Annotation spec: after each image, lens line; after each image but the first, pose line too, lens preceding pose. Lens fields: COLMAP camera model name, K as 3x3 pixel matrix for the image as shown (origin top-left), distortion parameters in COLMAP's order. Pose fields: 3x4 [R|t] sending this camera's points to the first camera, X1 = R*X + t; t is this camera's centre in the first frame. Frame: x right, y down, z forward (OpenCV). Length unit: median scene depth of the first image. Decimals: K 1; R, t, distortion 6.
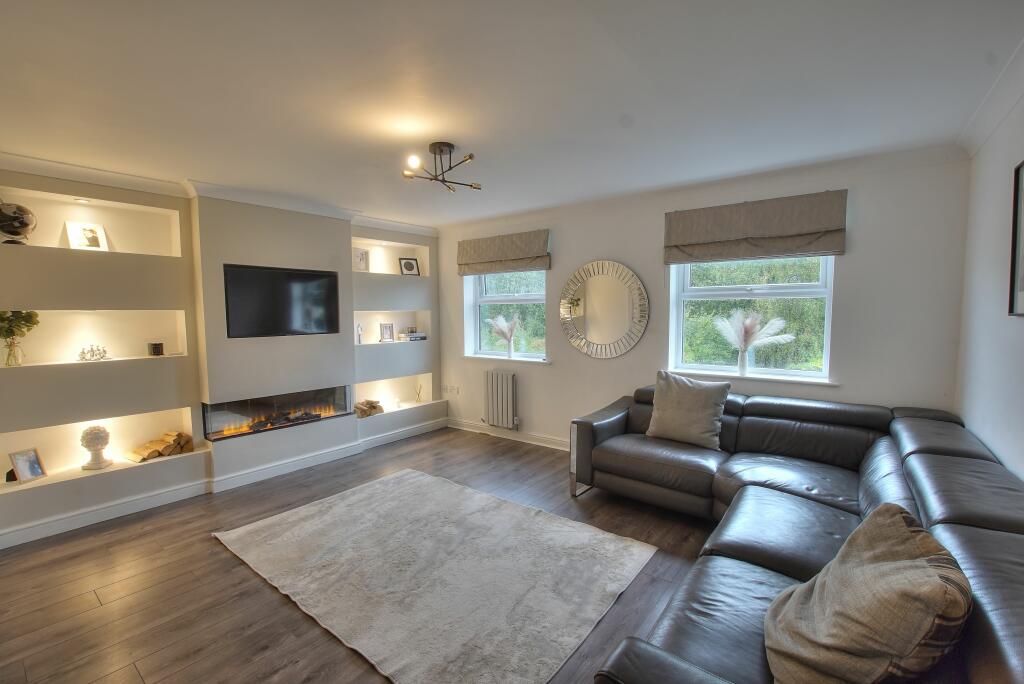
lens RADIAL K [[436.1, 0, 512.0], [0, 436.1, 342.0], [0, 0, 1]] dist [-0.000680, -0.000104]
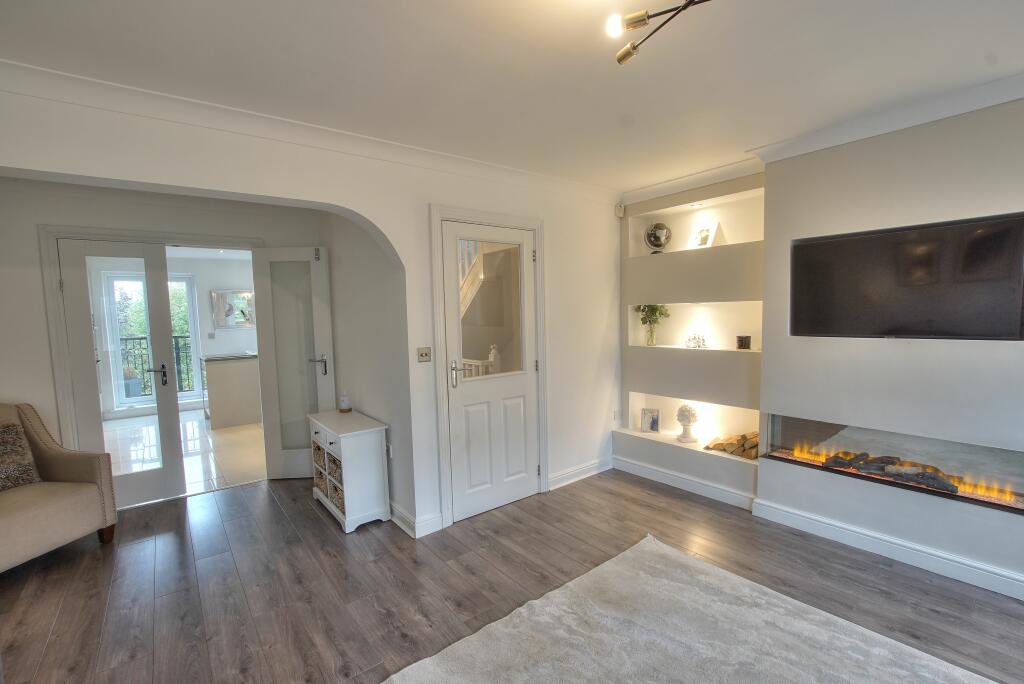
lens RADIAL K [[454.5, 0, 511.4], [0, 454.5, 355.2], [0, 0, 1]] dist [-0.002404, -0.000291]
pose [[-0.230411, 0.100323, -0.967908, 0.284896], [-0.034863, 0.993182, 0.111241, -0.051860], [0.972469, 0.059376, -0.225343, 0.791296]]
